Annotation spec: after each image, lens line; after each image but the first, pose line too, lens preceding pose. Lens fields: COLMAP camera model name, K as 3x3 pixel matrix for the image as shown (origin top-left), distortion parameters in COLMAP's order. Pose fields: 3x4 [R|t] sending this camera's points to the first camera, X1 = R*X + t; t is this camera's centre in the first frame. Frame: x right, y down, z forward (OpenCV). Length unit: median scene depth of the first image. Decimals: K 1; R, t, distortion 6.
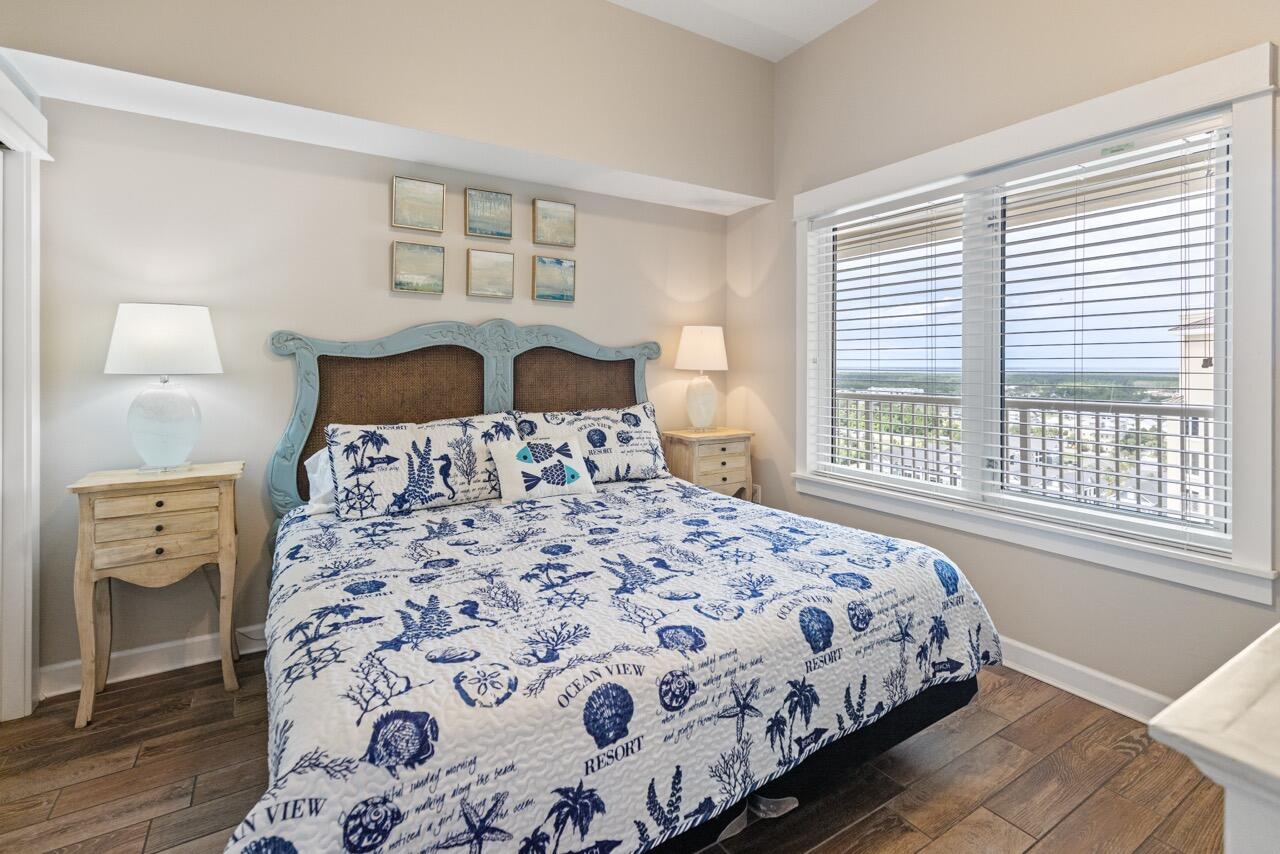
lens RADIAL K [[597.7, 0, 644.8], [0, 597.7, 367.5], [0, 0, 1]] dist [0.001518, 0.001064]
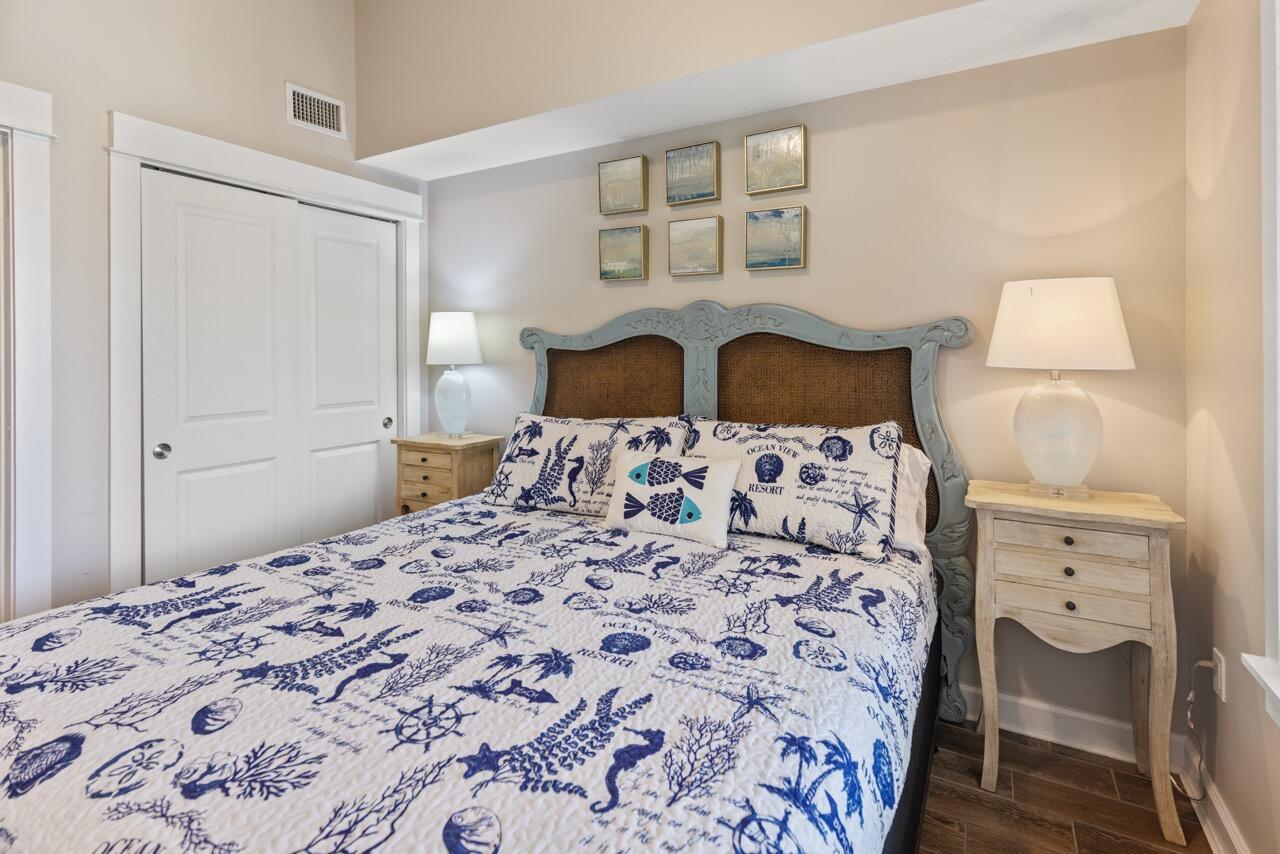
lens RADIAL K [[597.7, 0, 663.0], [0, 597.7, 357.7], [0, 0, 1]] dist [0.001518, 0.001064]
pose [[0.478023, 0.006044, -0.878327, 0.456479], [-0.000844, 0.999979, 0.006422, -0.009643], [0.878347, -0.002329, 0.478018, 0.587071]]
